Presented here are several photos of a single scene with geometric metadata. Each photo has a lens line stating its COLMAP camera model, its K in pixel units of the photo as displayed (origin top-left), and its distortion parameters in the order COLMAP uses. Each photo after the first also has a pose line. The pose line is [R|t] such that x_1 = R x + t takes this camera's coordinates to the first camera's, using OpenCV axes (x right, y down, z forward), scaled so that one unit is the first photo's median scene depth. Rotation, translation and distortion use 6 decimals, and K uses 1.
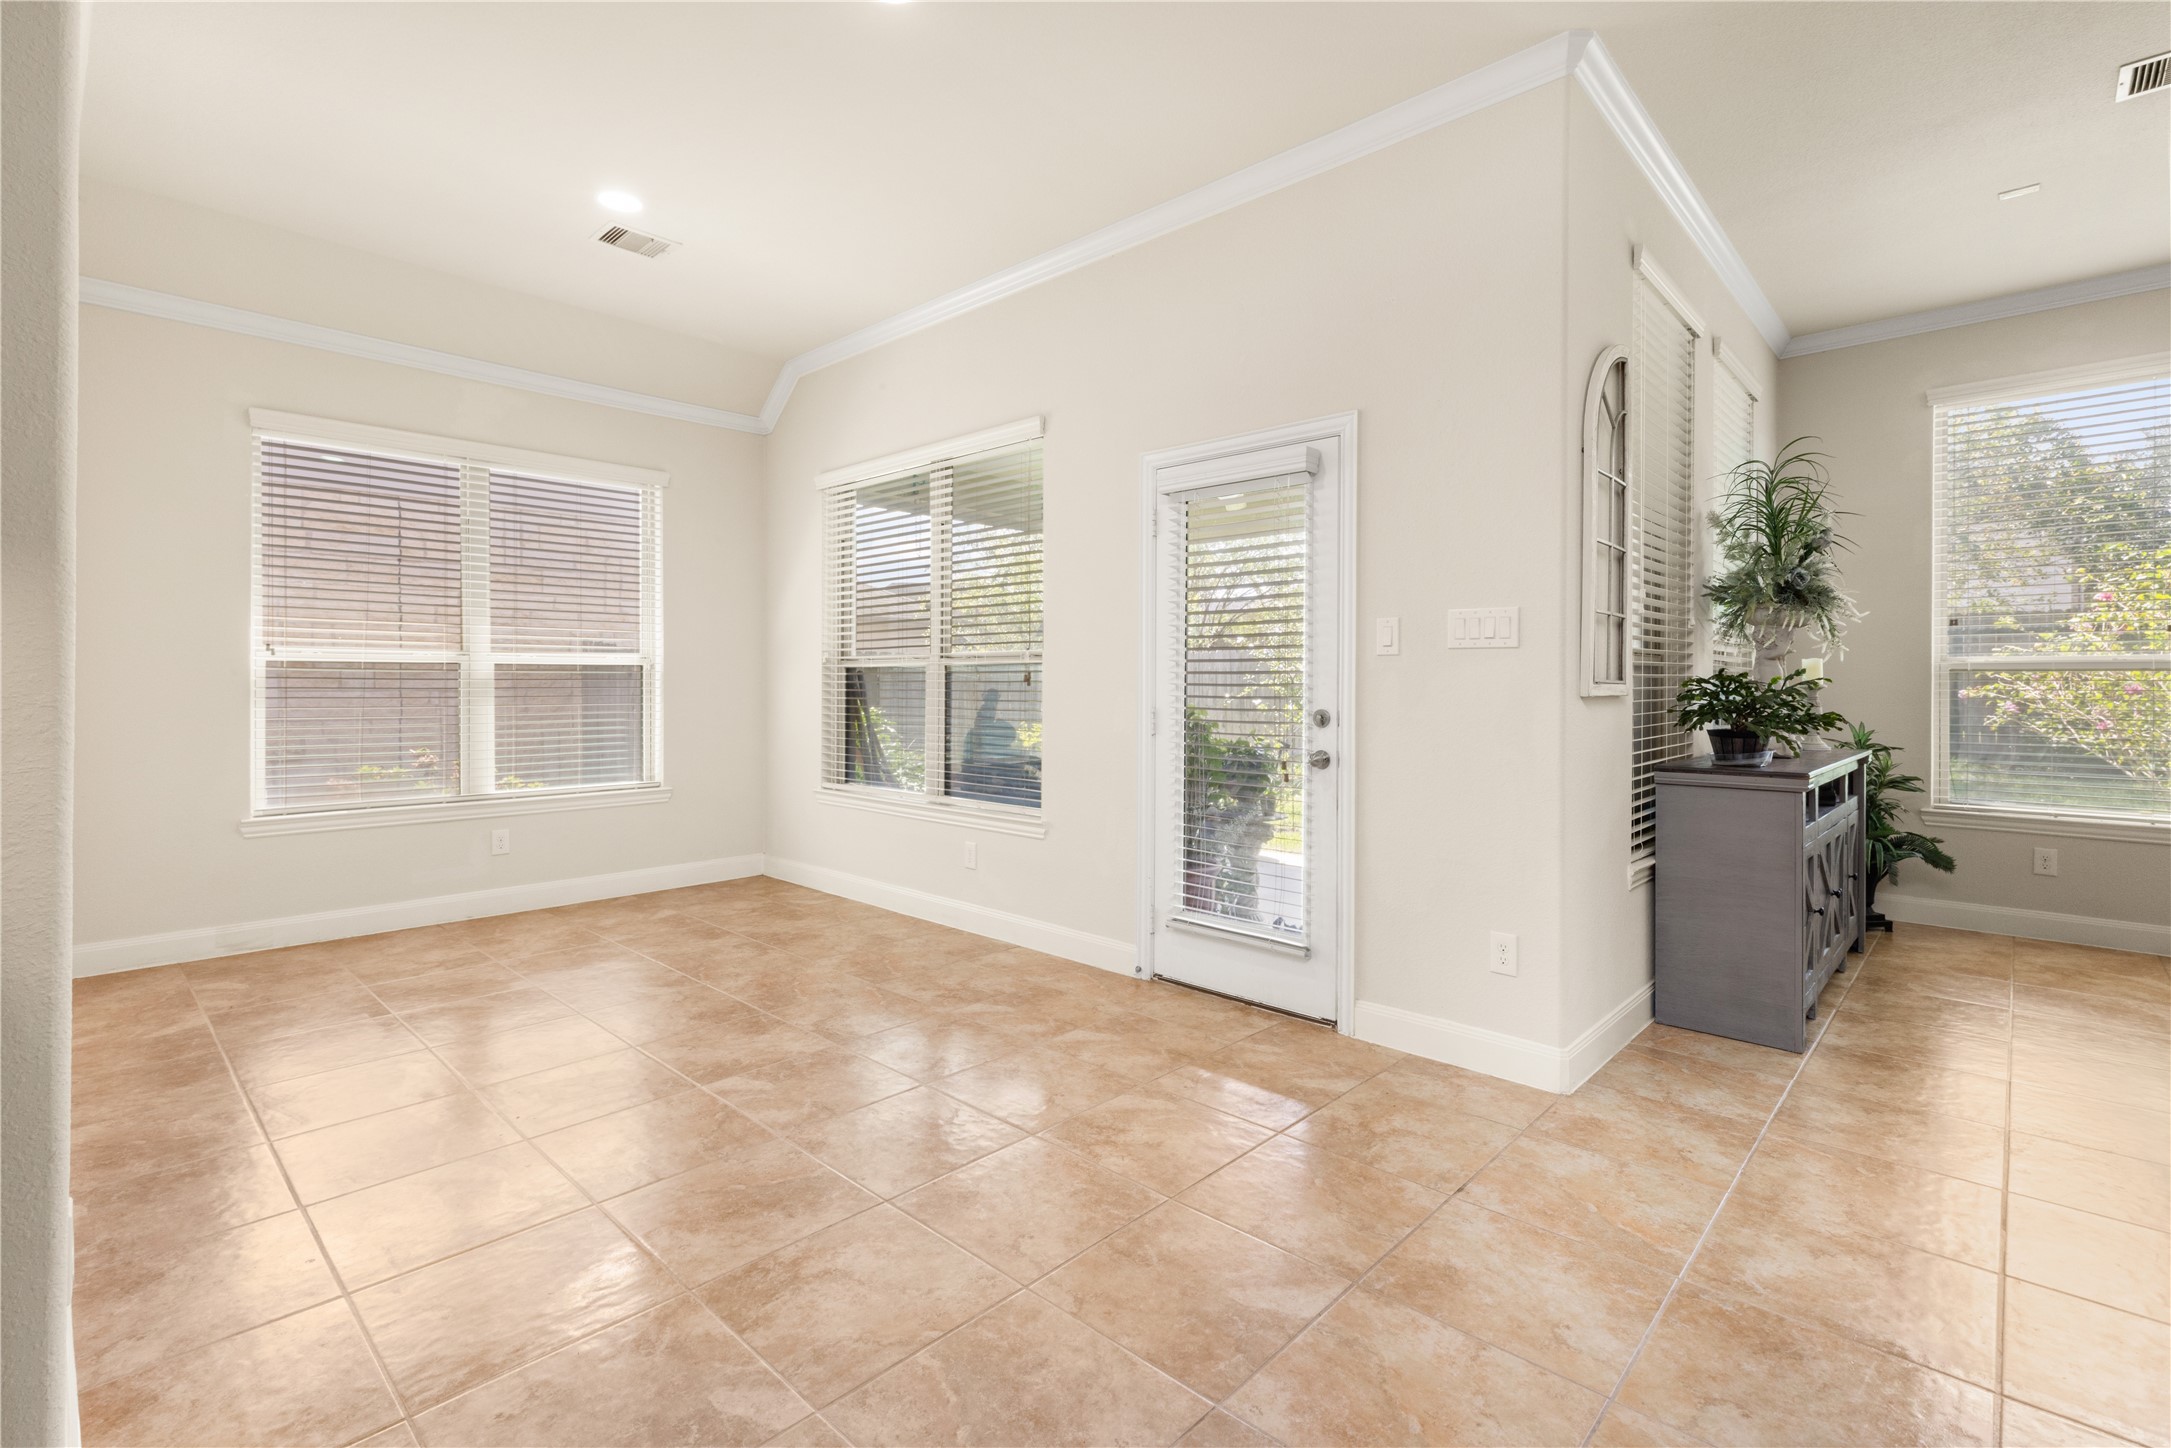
lens RADIAL K [[975.2, 0, 1087.2], [0, 975.2, 681.9], [0, 0, 1]] dist [0.004067, 0.001600]
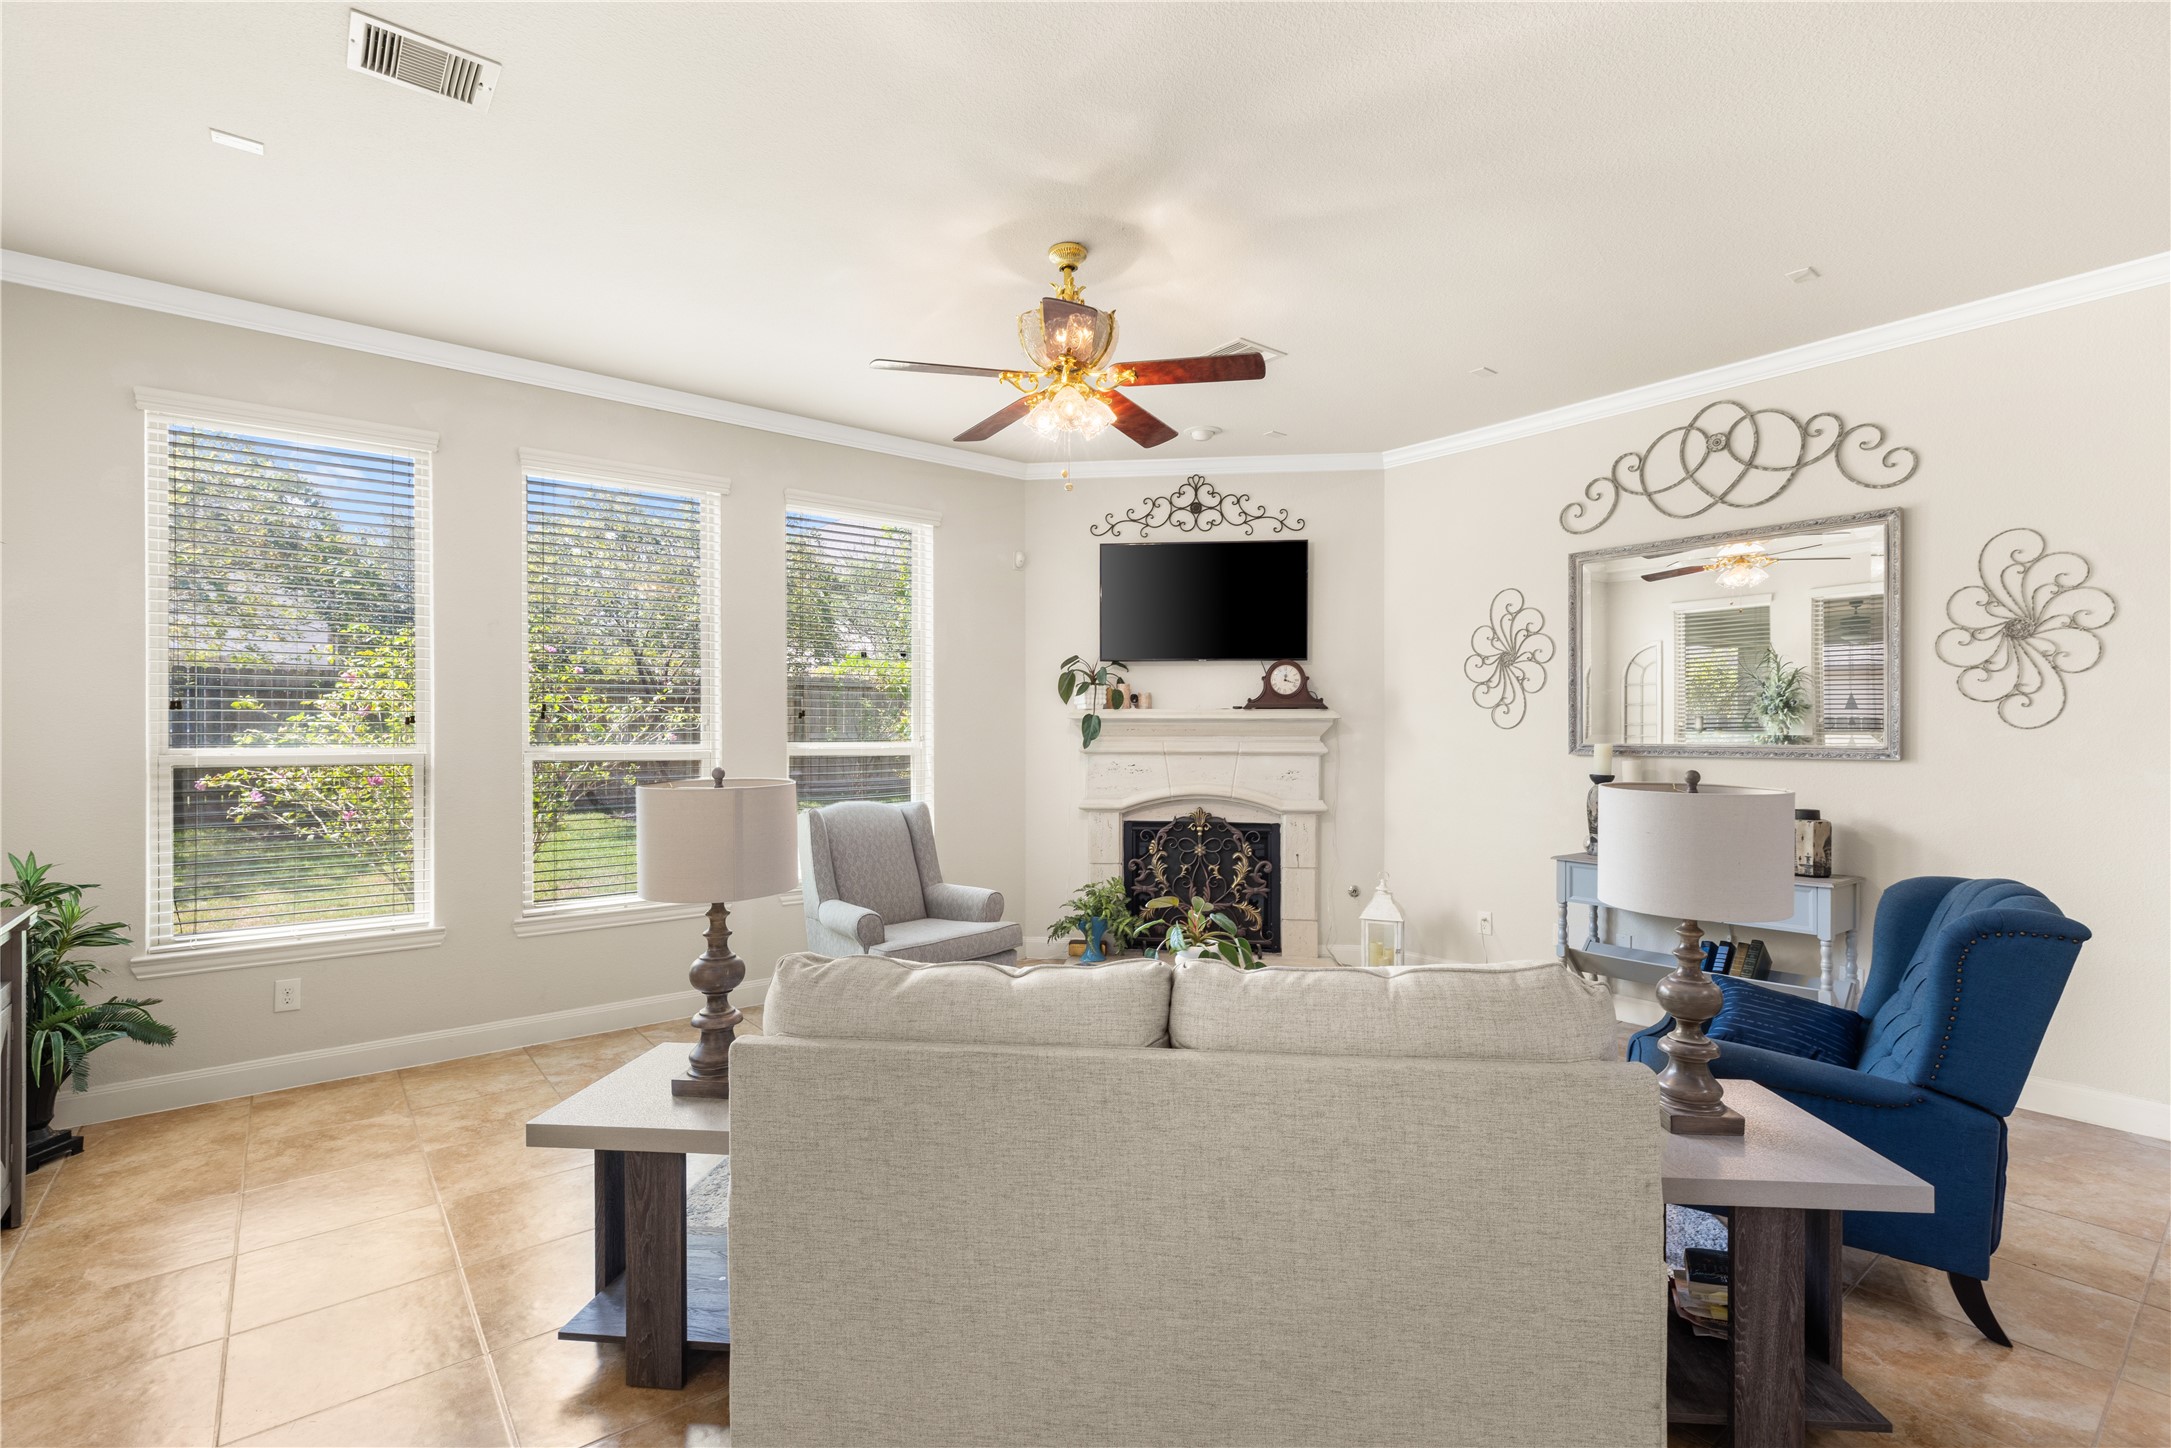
lens RADIAL K [[975.2, 0, 1085.5], [0, 975.2, 728.4], [0, 0, 1]] dist [0.004067, 0.001600]
pose [[0.125477, -0.004873, 0.992085, 0.224116], [-0.000093, 0.999988, 0.004924, -0.047188], [-0.992096, -0.000710, 0.125475, 0.209874]]
